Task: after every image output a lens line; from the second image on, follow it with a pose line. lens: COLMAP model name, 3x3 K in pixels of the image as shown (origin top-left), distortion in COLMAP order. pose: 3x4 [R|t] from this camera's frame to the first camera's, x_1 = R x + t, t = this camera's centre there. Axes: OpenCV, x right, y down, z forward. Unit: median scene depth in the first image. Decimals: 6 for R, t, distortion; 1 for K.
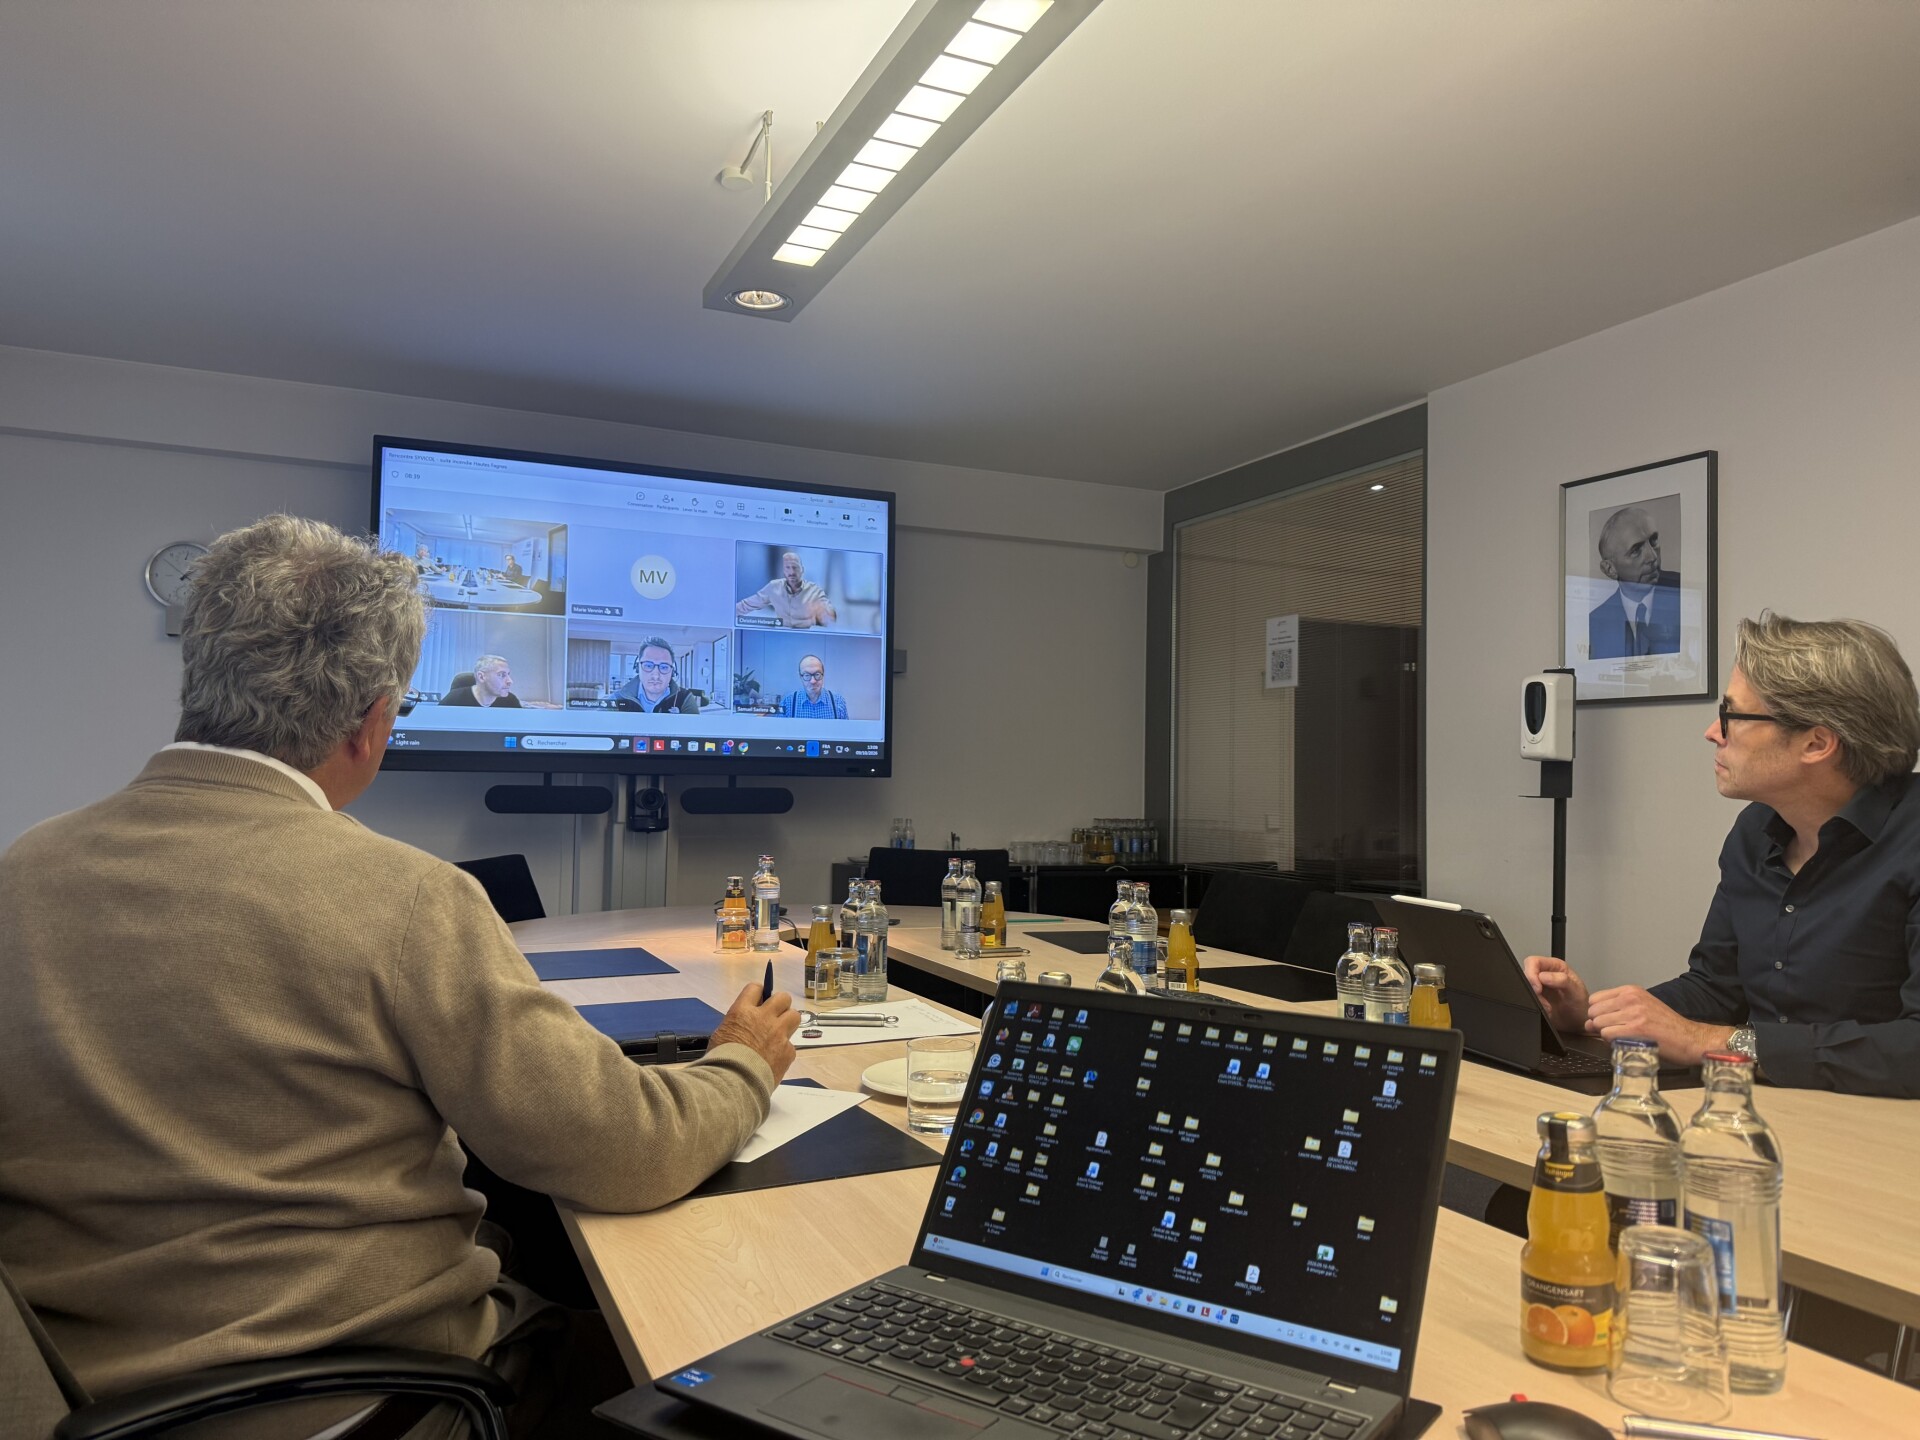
lens RADIAL K [[1316.4, 0, 965.7], [0, 1316.4, 722.8], [0, 0, 1]] dist [0.003184, -0.001713]
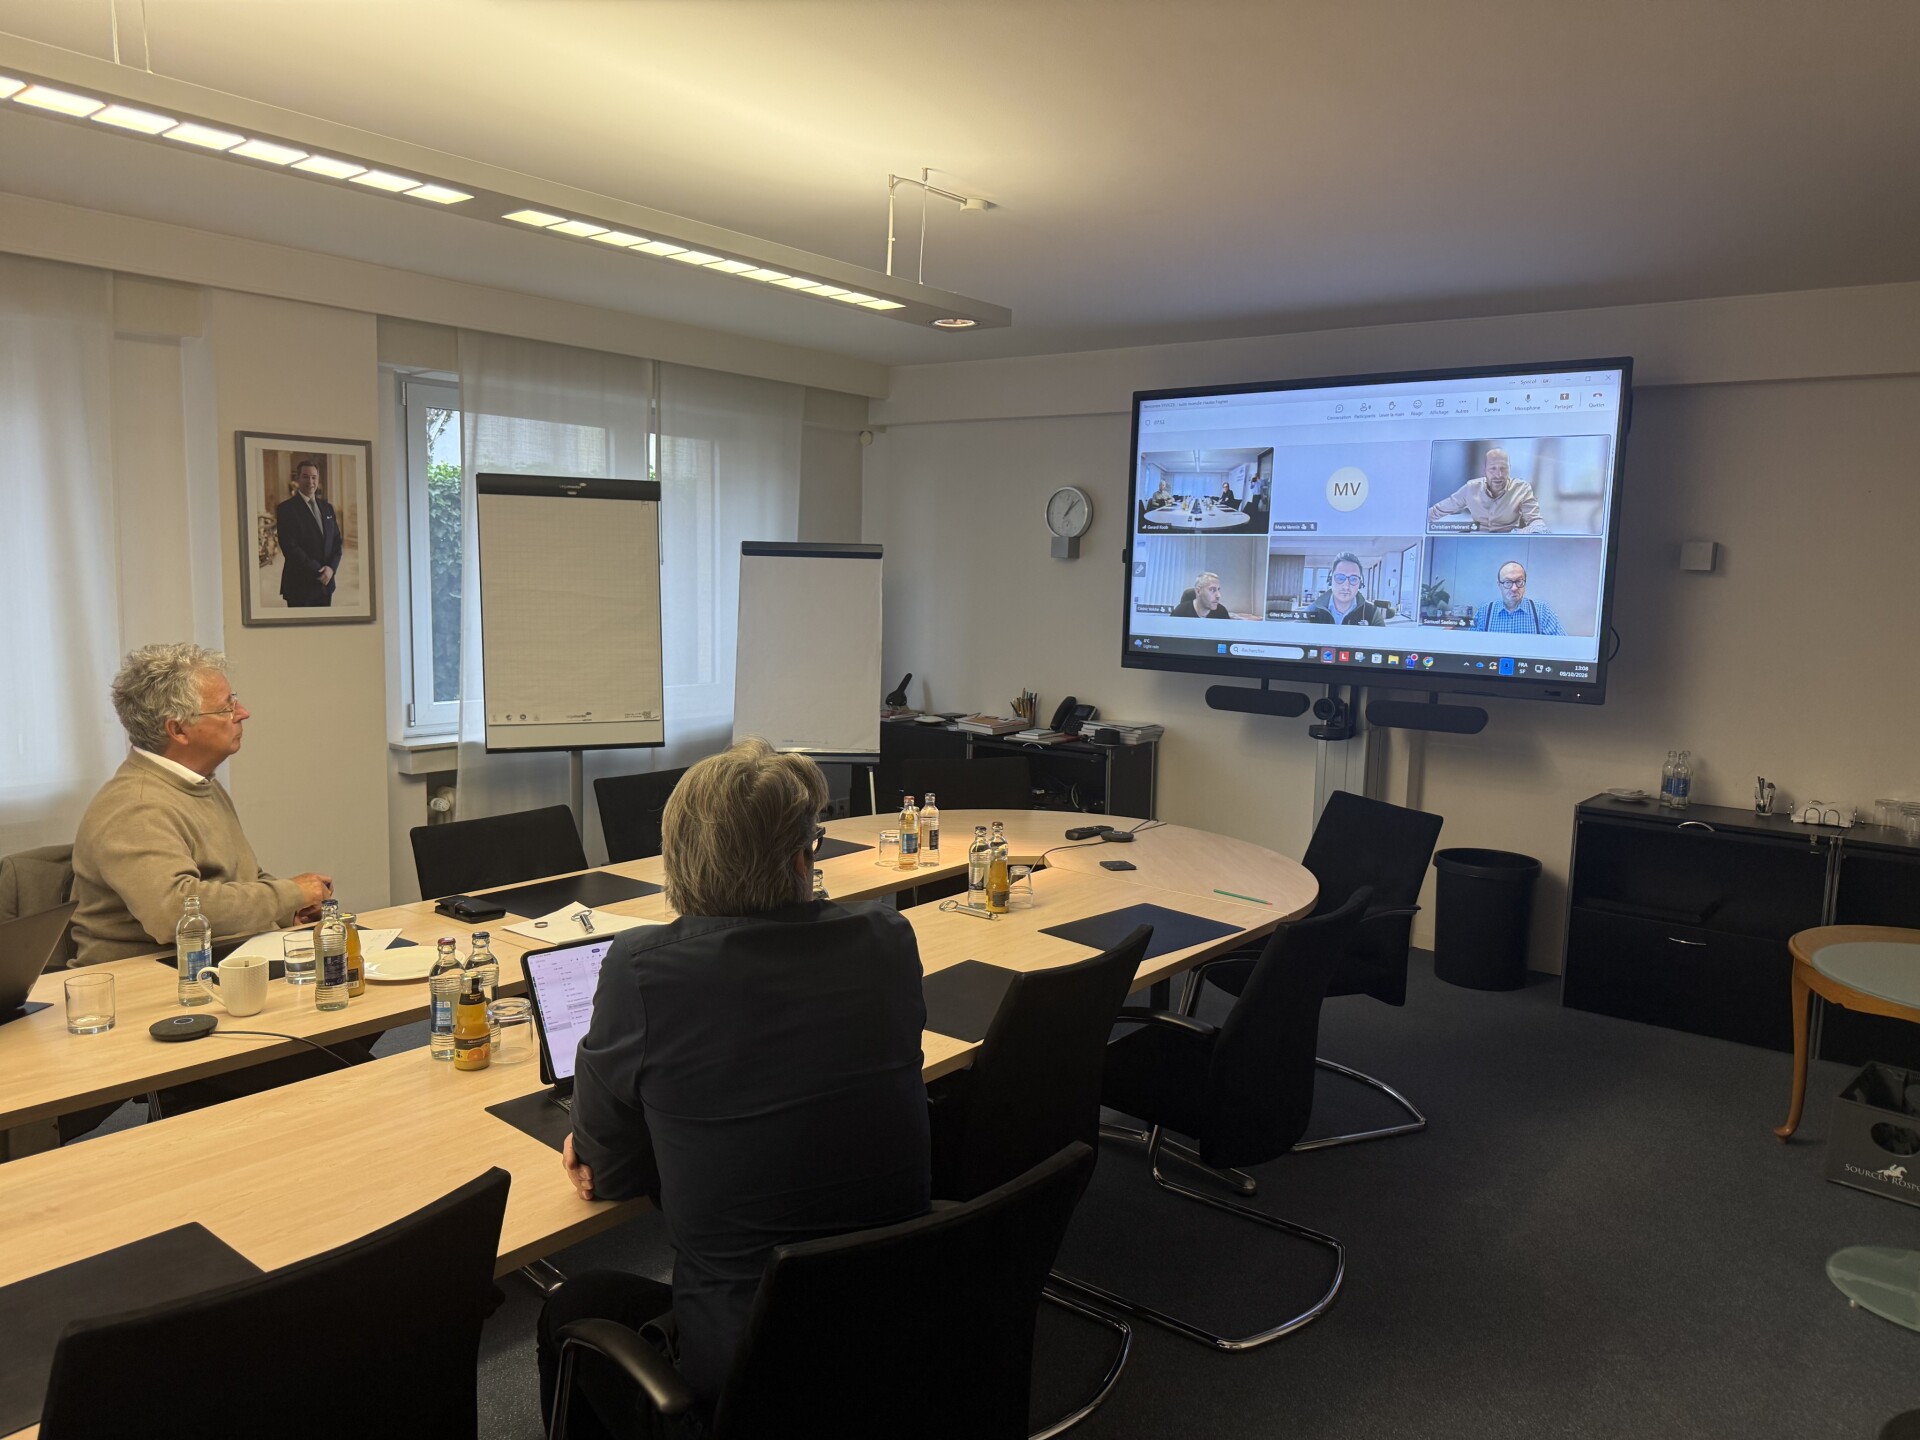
lens RADIAL K [[1316.4, 0, 965.7], [0, 1316.4, 722.8], [0, 0, 1]] dist [0.003184, -0.001713]
pose [[0.438657, 0.105355, -0.892458, 0.554792], [0.025396, 0.991254, 0.129501, -0.071467], [0.898296, -0.079472, 0.432145, 0.286436]]
